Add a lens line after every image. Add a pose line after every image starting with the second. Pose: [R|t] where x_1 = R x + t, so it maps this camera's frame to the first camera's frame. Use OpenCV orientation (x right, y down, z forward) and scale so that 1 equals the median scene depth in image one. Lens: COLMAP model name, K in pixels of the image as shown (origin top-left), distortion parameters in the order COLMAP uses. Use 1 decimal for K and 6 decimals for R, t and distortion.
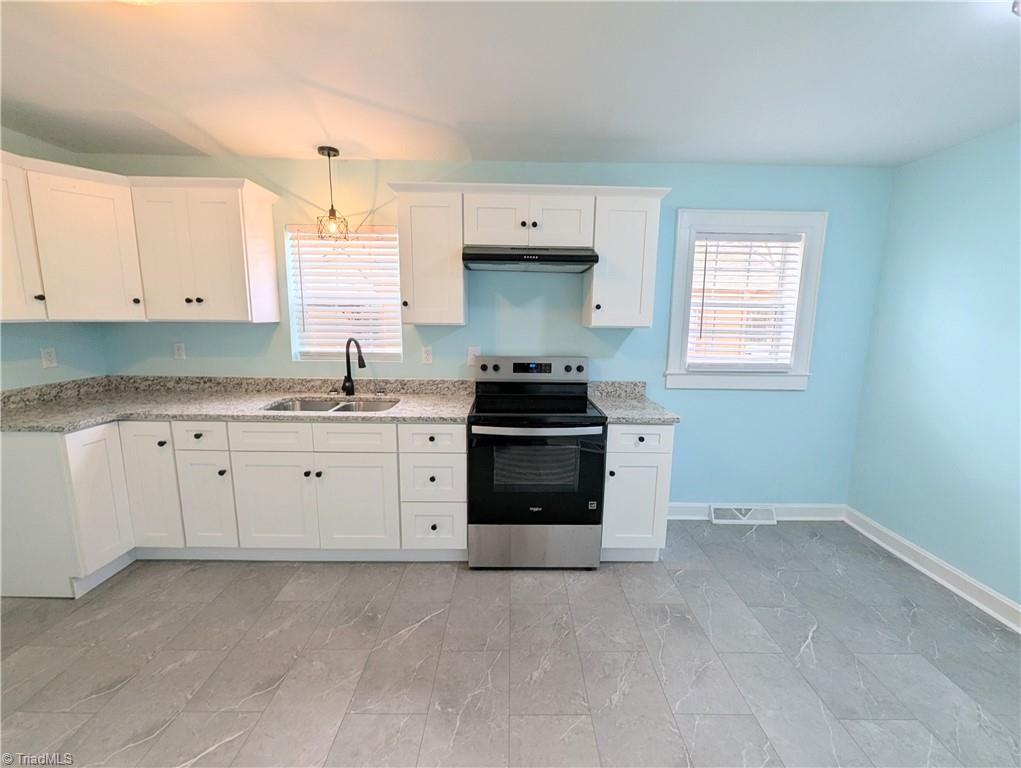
lens RADIAL K [[425.0, 0, 508.5], [0, 425.0, 381.1], [0, 0, 1]] dist [-0.001274, 0.001467]
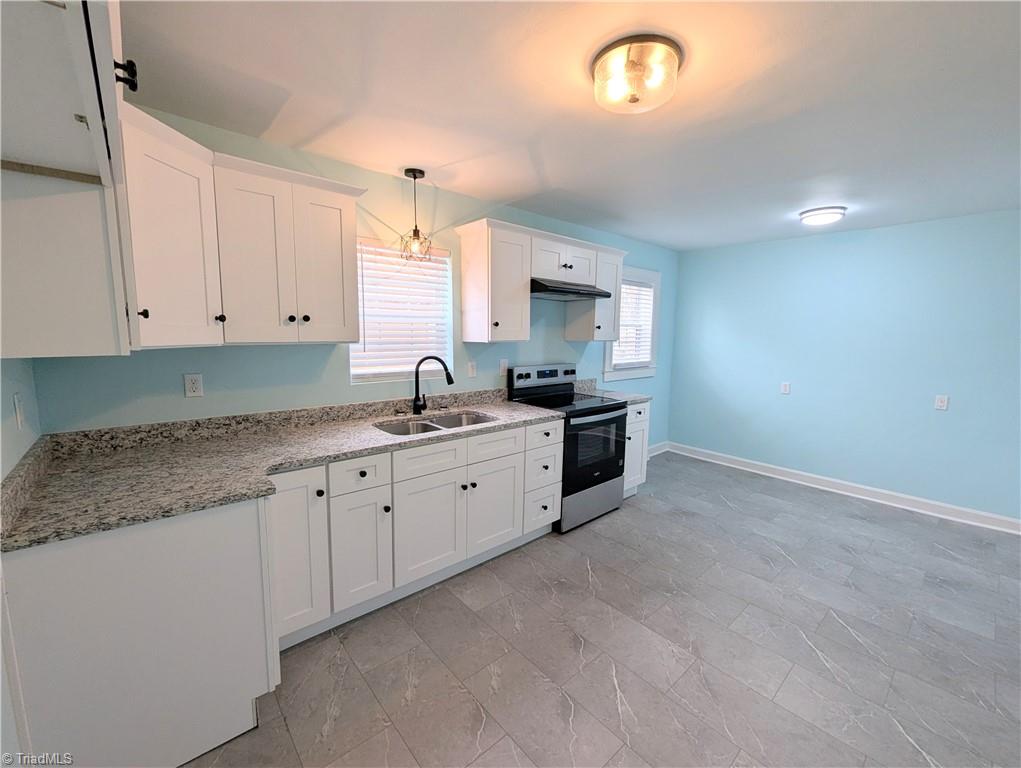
lens RADIAL K [[425.0, 0, 504.3], [0, 425.0, 383.8], [0, 0, 1]] dist [-0.001274, 0.001467]
pose [[0.756661, -0.084156, 0.648368, -0.877222], [0.095819, 0.995247, 0.017356, -0.036047], [-0.646747, 0.048993, 0.761129, 0.109561]]
